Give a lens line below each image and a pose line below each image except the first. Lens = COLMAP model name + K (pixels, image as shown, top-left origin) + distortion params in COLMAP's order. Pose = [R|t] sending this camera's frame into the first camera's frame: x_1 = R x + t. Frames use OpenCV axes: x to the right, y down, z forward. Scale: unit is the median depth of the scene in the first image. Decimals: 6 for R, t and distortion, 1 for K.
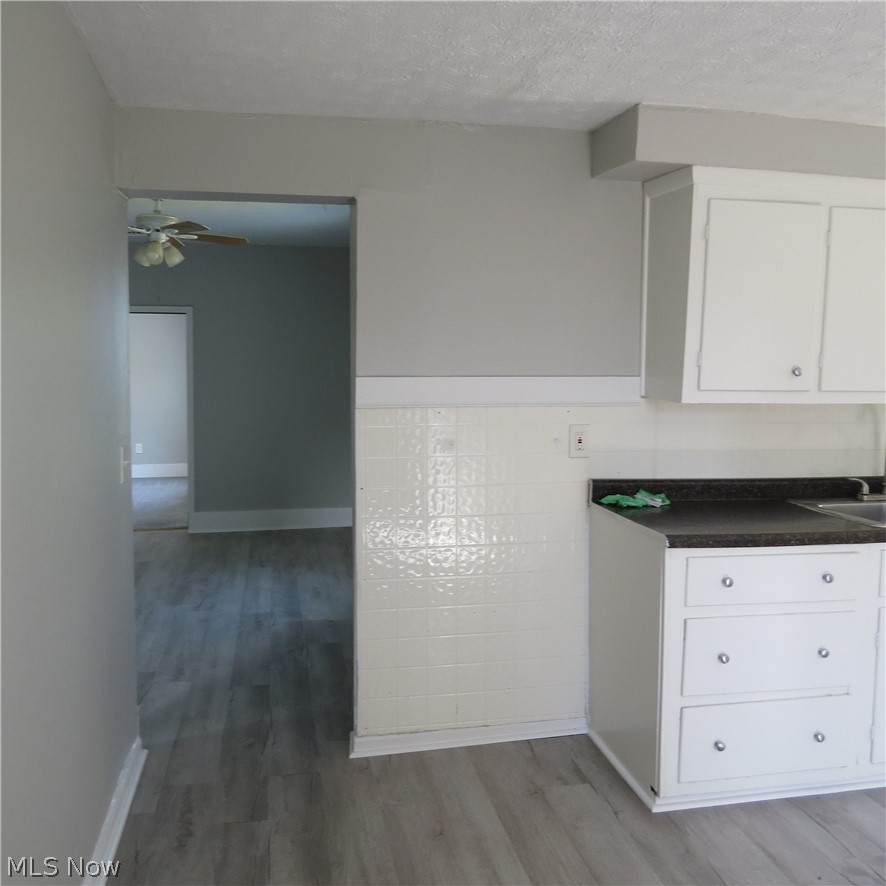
lens RADIAL K [[849.4, 0, 444.1], [0, 849.4, 437.7], [0, 0, 1]] dist [-0.023099, 0.010983]
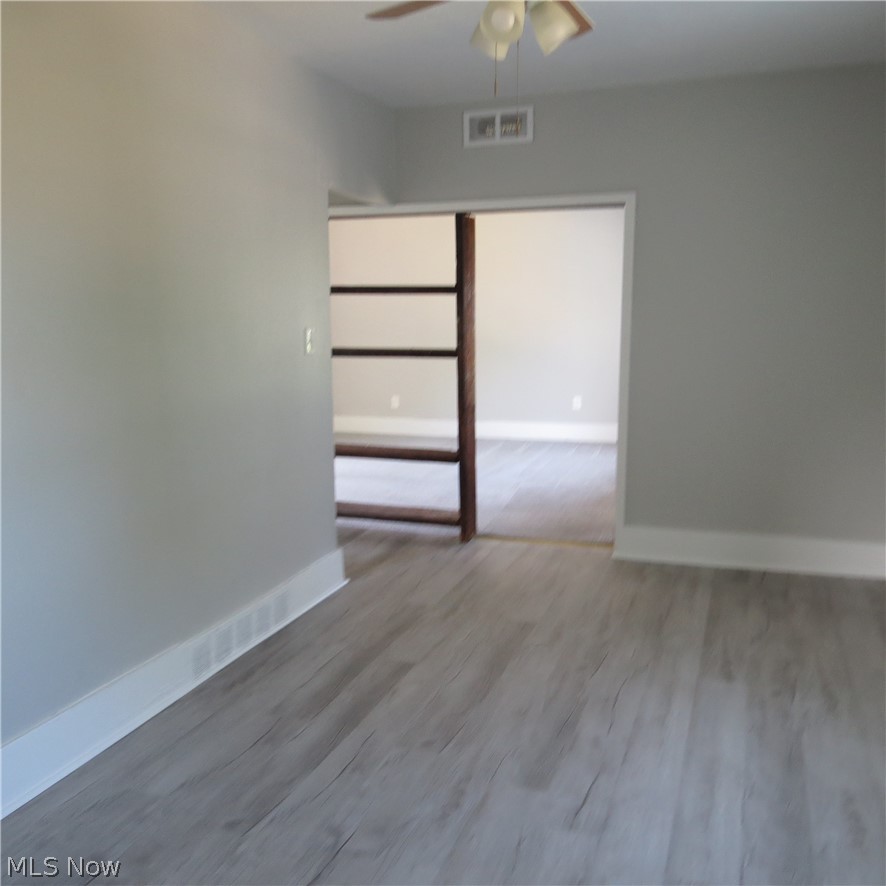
lens RADIAL K [[849.4, 0, 444.1], [0, 849.4, 437.7], [0, 0, 1]] dist [-0.023099, 0.010983]
pose [[0.853788, 0.068904, -0.516040, -0.098218], [-0.028066, 0.995853, 0.086535, -0.030989], [0.519863, -0.059400, 0.852182, 0.443931]]
